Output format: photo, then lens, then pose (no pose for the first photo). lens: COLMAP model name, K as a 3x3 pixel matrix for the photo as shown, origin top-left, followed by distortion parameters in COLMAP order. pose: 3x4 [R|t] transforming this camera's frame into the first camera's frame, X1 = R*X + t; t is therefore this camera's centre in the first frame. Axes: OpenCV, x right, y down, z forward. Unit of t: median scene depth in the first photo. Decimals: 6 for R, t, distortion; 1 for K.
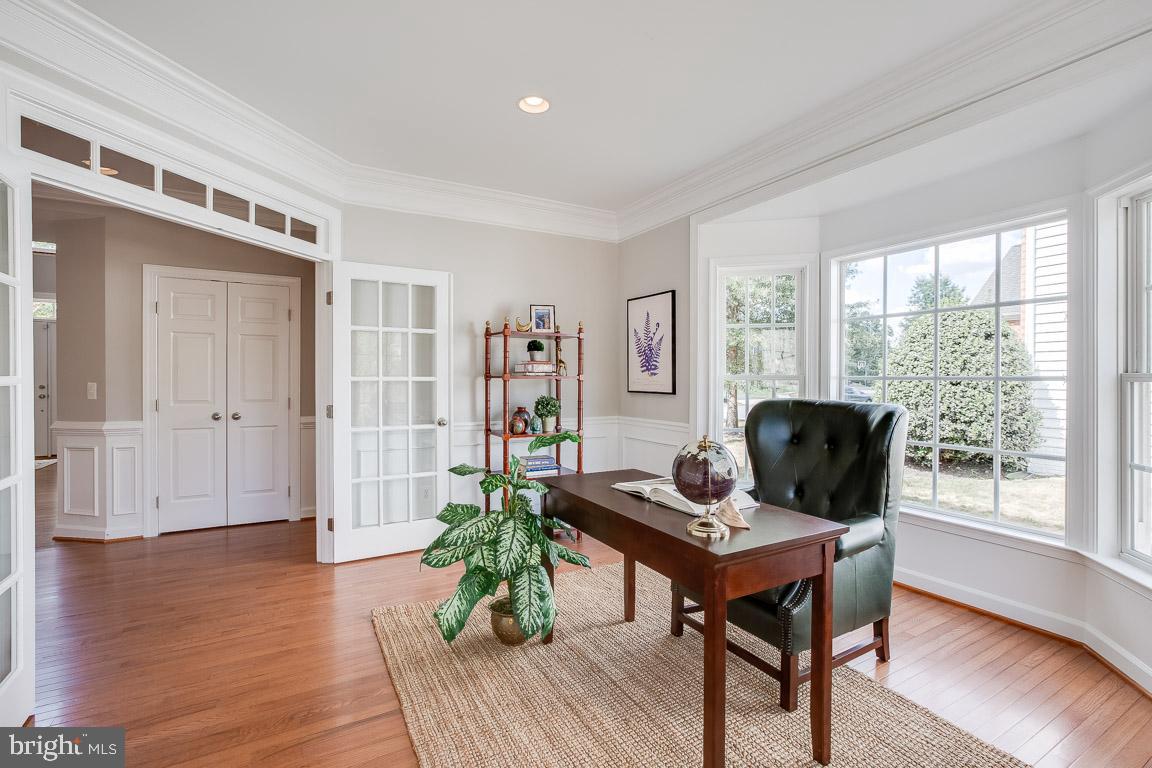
lens RADIAL K [[522.2, 0, 578.6], [0, 522.2, 378.8], [0, 0, 1]] dist [-0.016631, 0.001515]
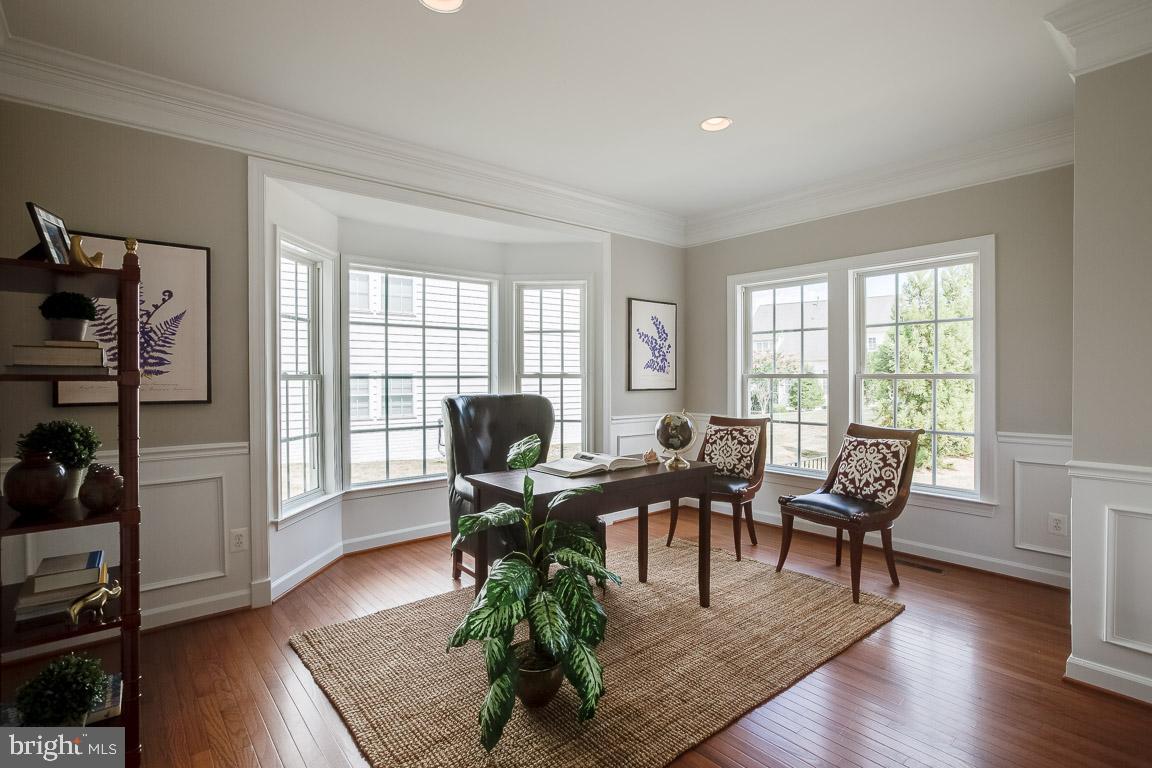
lens RADIAL K [[570.6, 0, 575.8], [0, 570.6, 384.2], [0, 0, 1]] dist [-0.001621, -0.000351]
pose [[-0.150015, -0.007744, 0.988653, -0.617367], [0.004412, 0.999954, 0.008502, 0.001450], [-0.988674, 0.005637, -0.149974, 0.639804]]
